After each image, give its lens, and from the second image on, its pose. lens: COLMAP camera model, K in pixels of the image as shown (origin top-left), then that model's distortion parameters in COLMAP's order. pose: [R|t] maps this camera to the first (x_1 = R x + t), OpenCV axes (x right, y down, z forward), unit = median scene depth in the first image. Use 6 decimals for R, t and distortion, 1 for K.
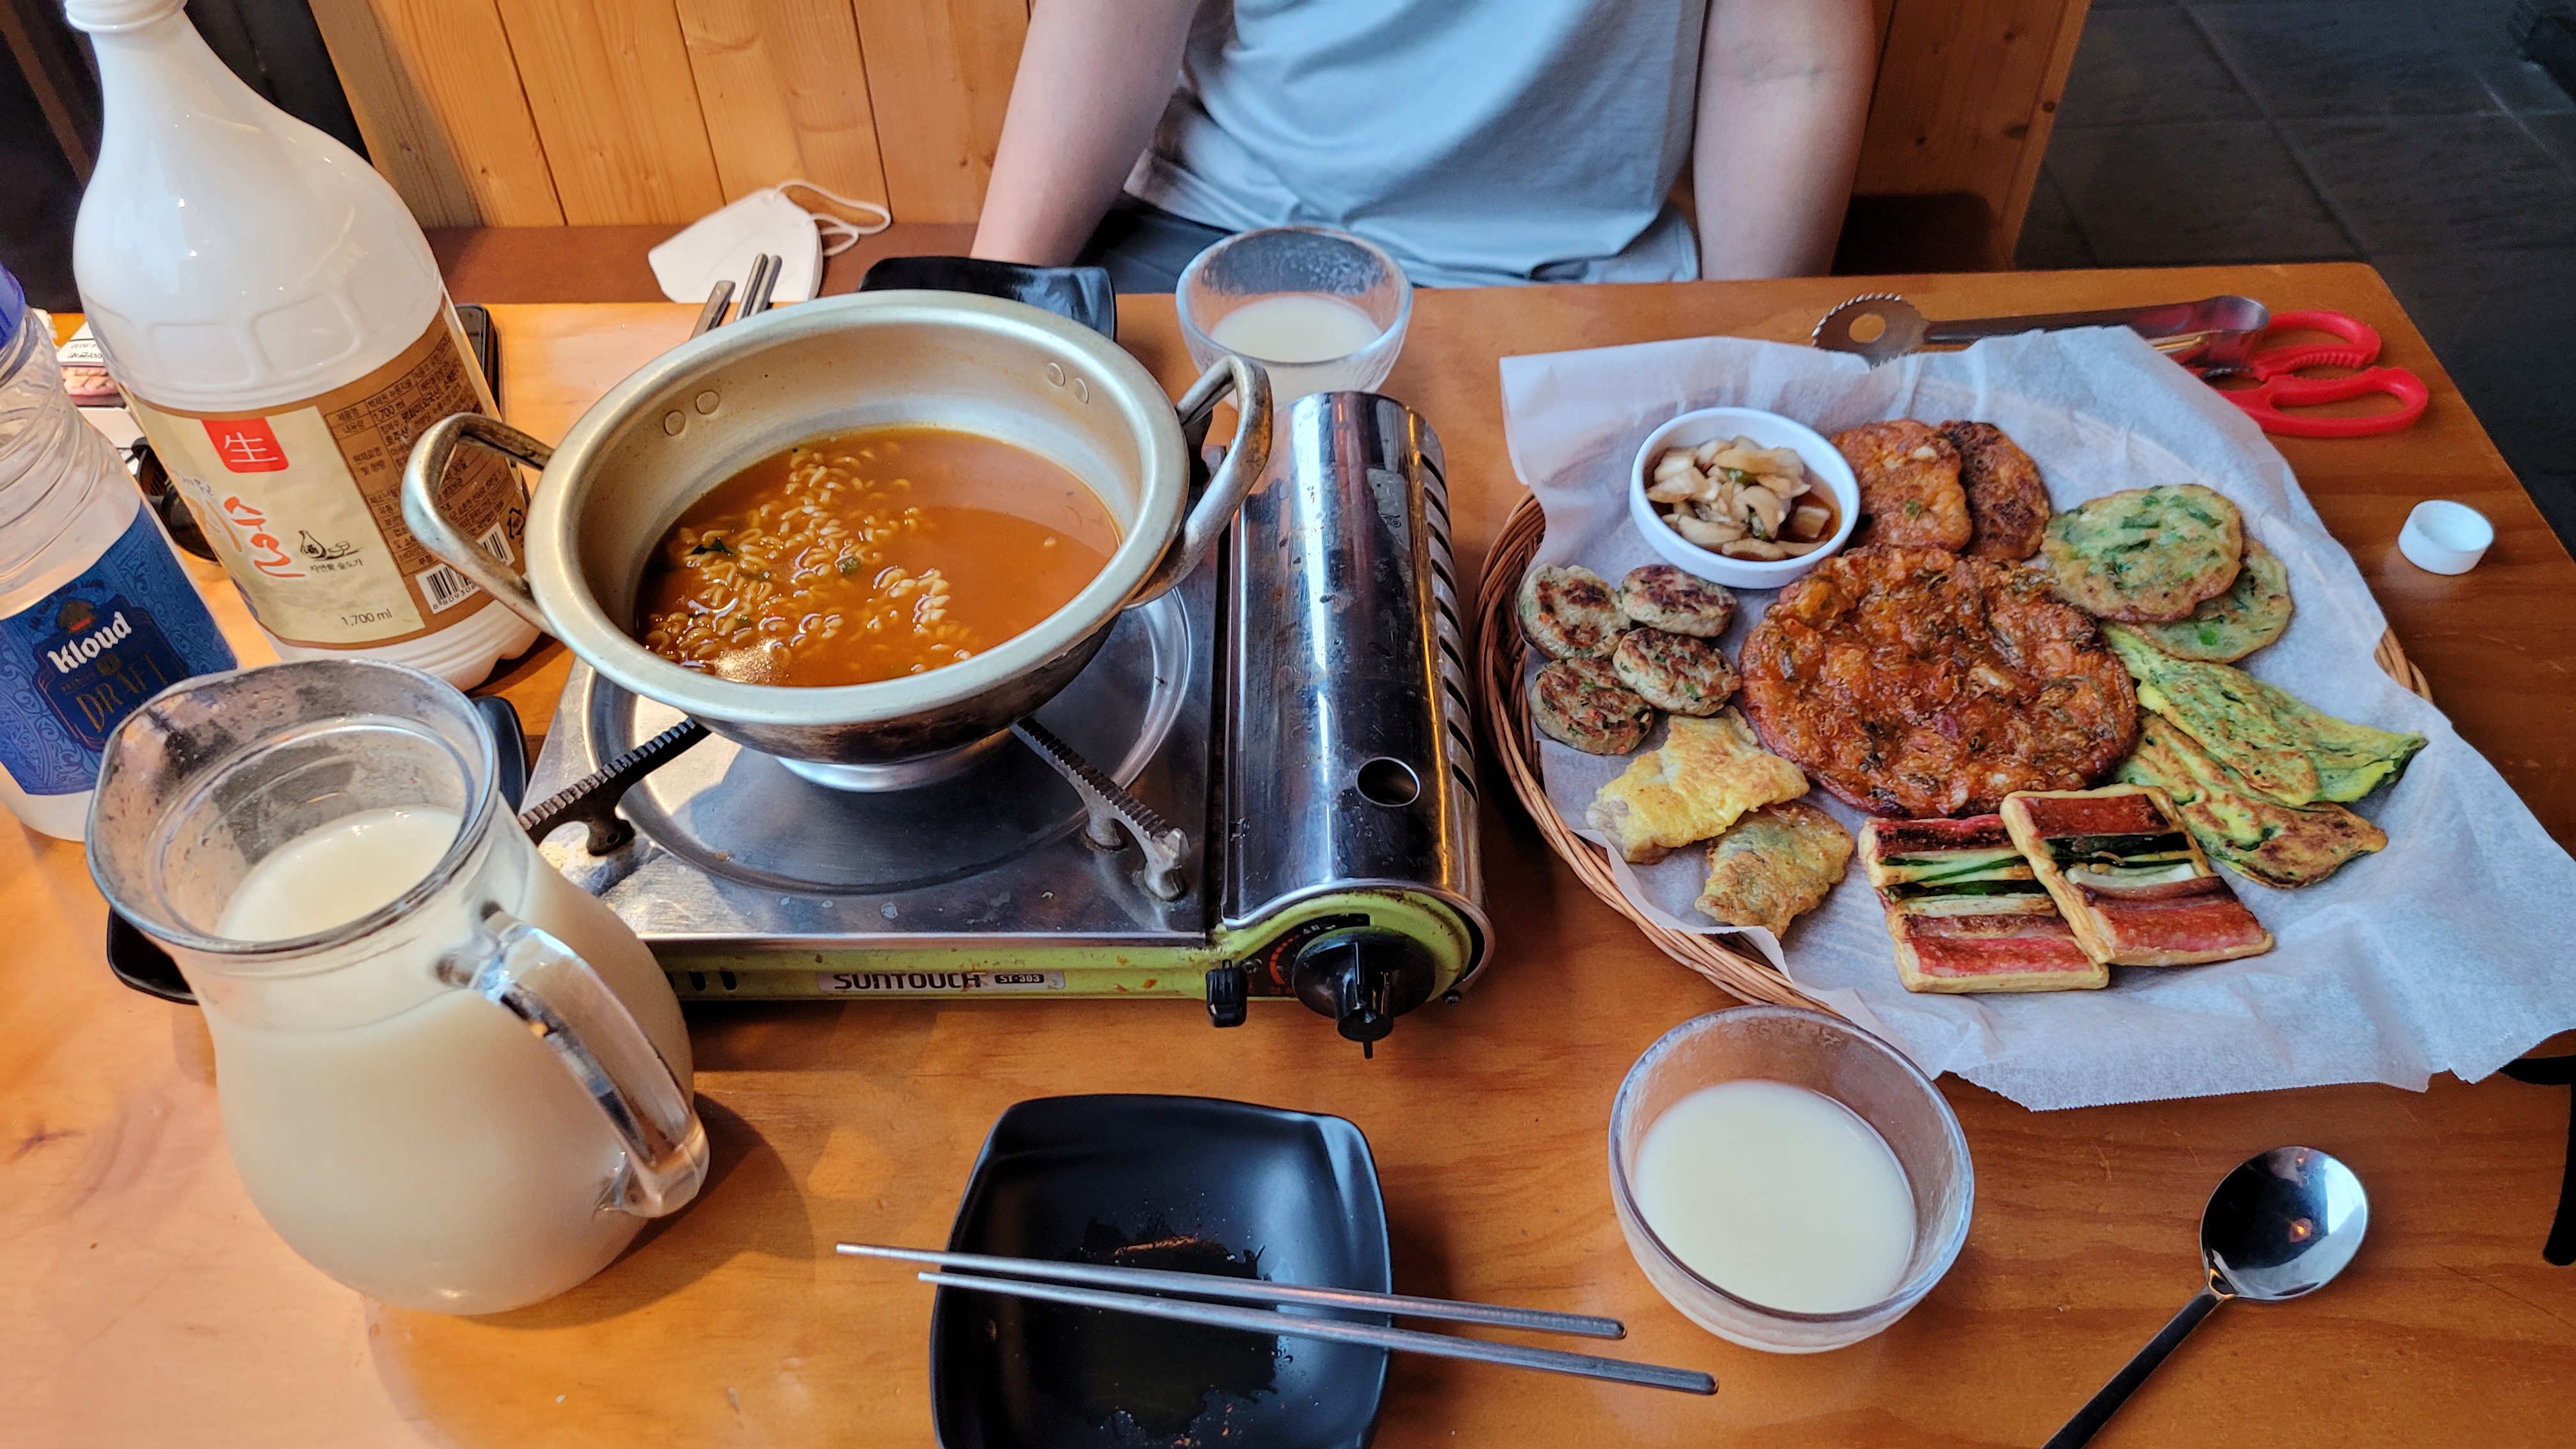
lens RADIAL K [[1949.2, 0, 1282.5], [0, 1949.2, 724.3], [0, 0, 1]] dist [0.011625, 0.001106]
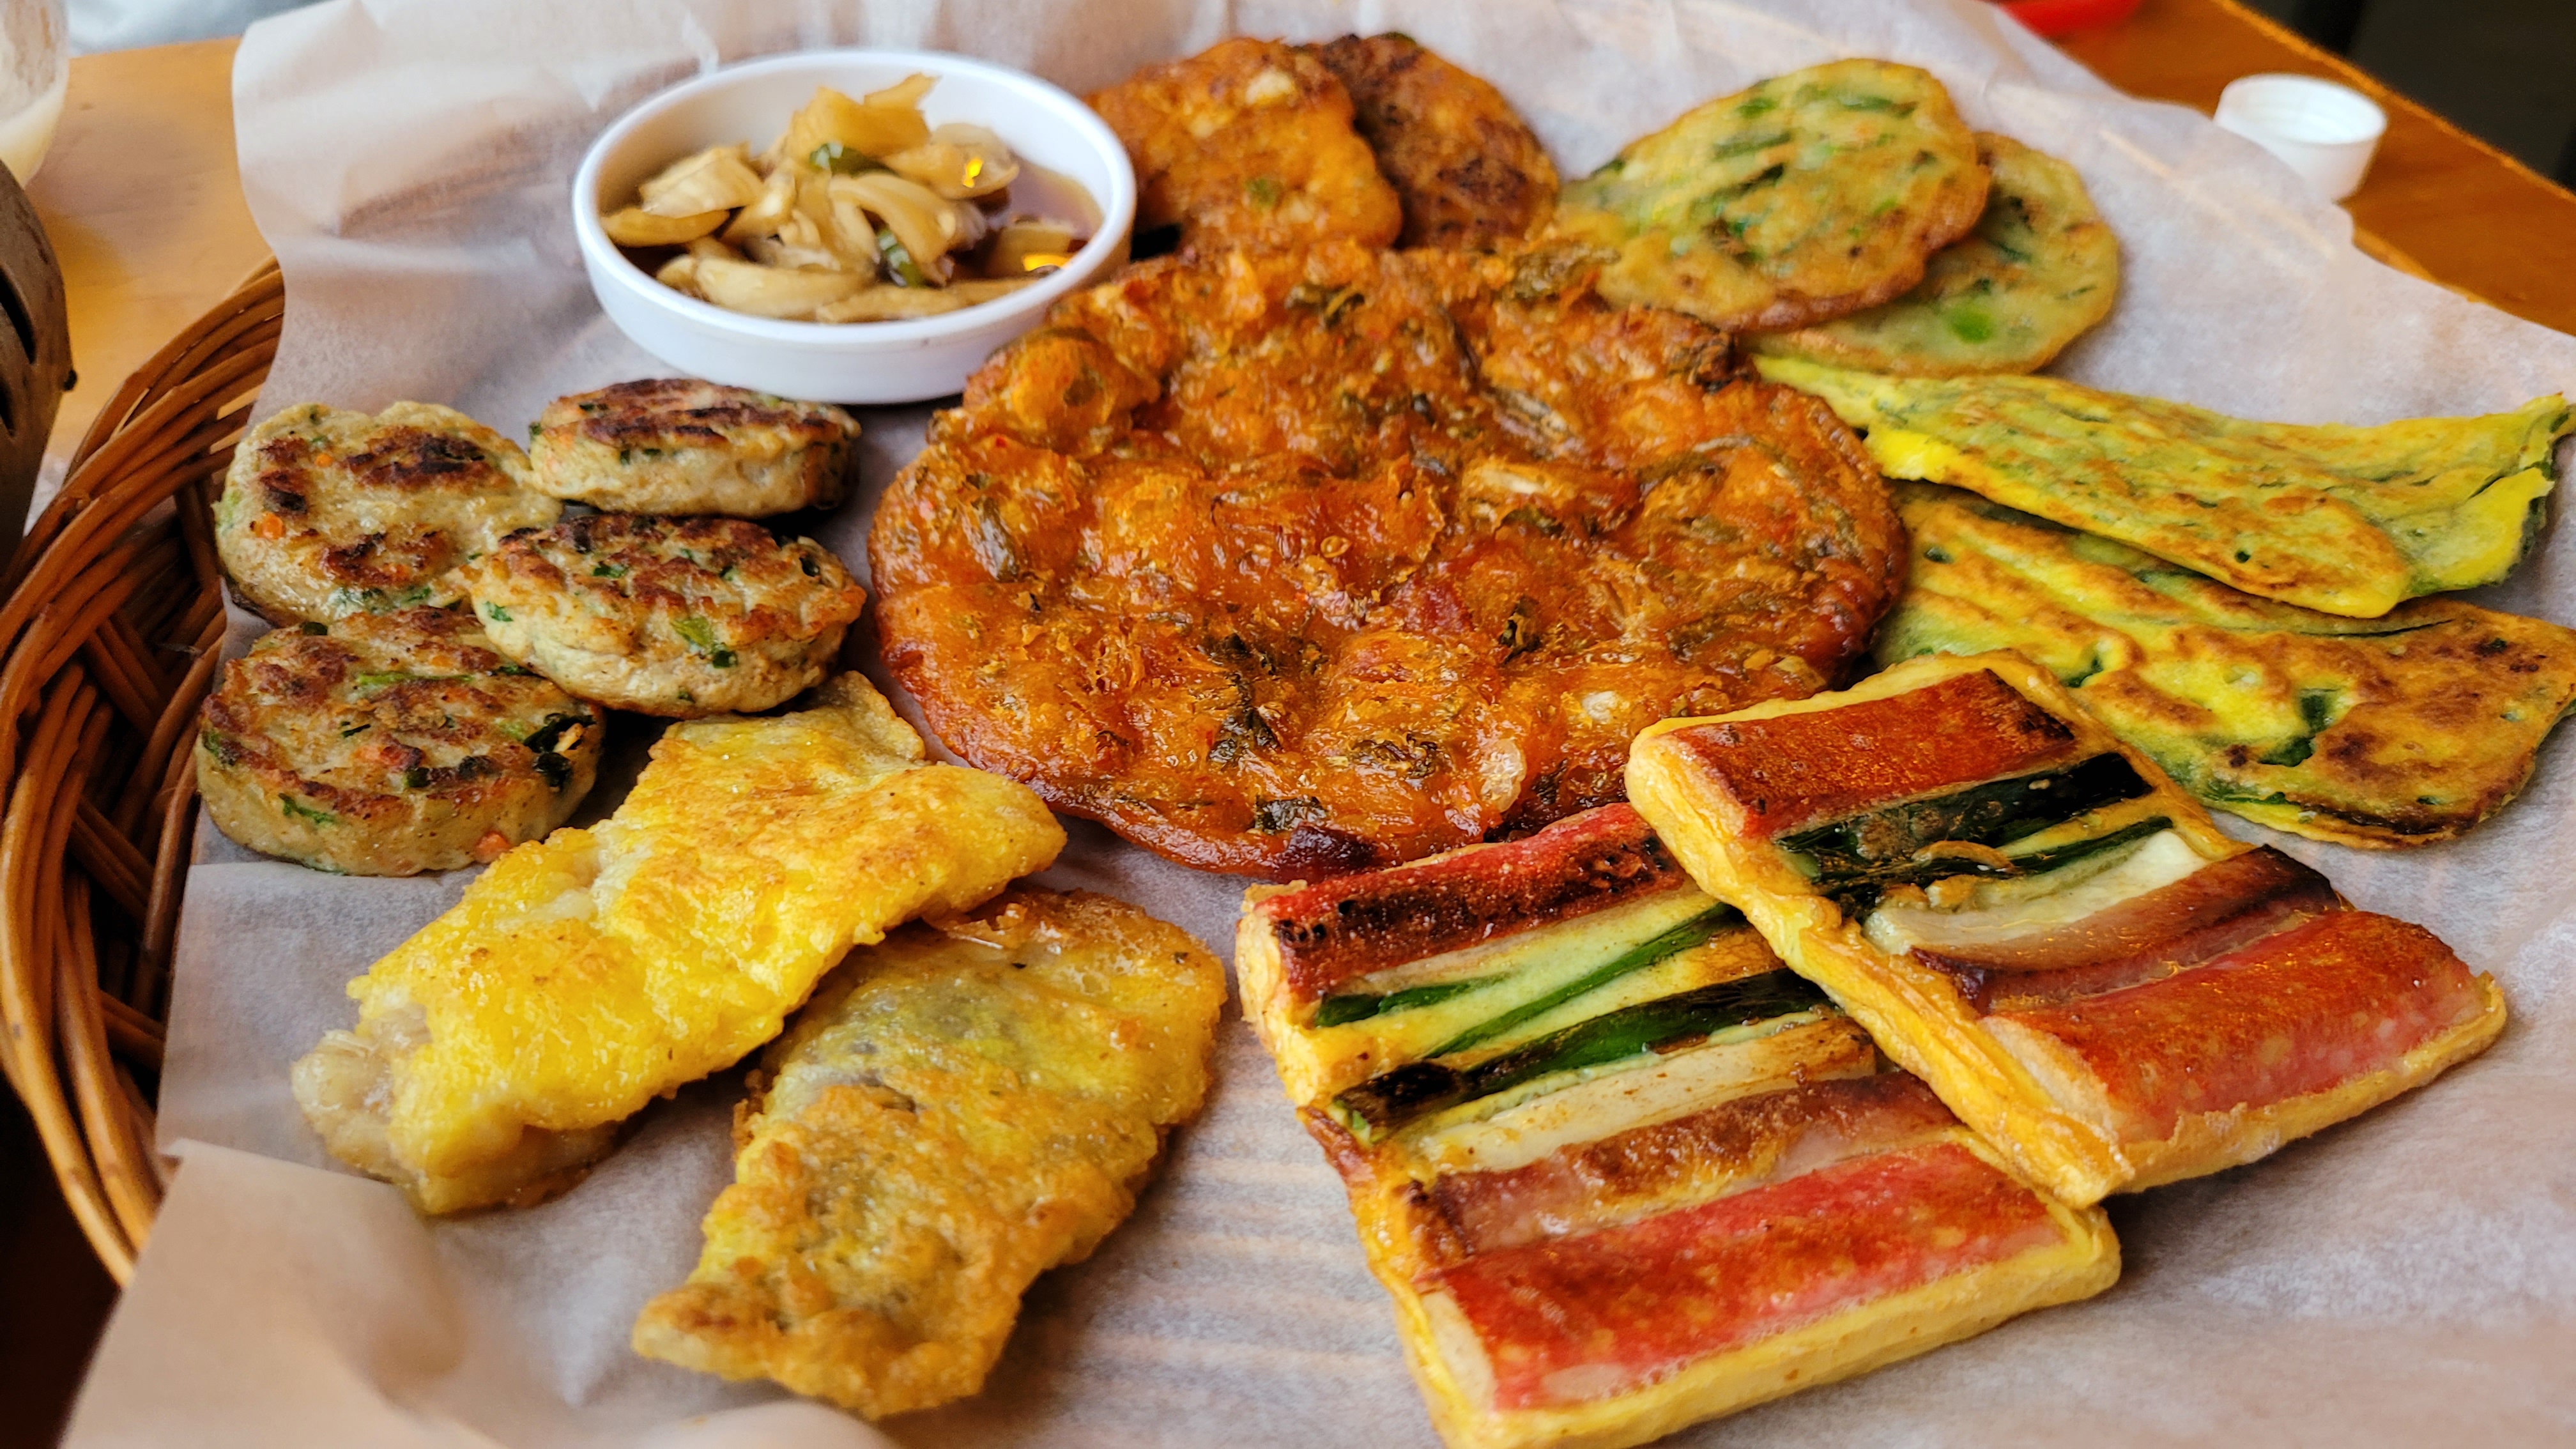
lens RADIAL K [[1949.2, 0, 1292.4], [0, 1949.2, 719.5], [0, 0, 1]] dist [0.011625, 0.001106]
pose [[0.954737, -0.178344, 0.238057, 0.227230], [0.206725, 0.973283, -0.099929, 0.051964], [-0.213875, 0.144618, 0.966097, 0.662278]]
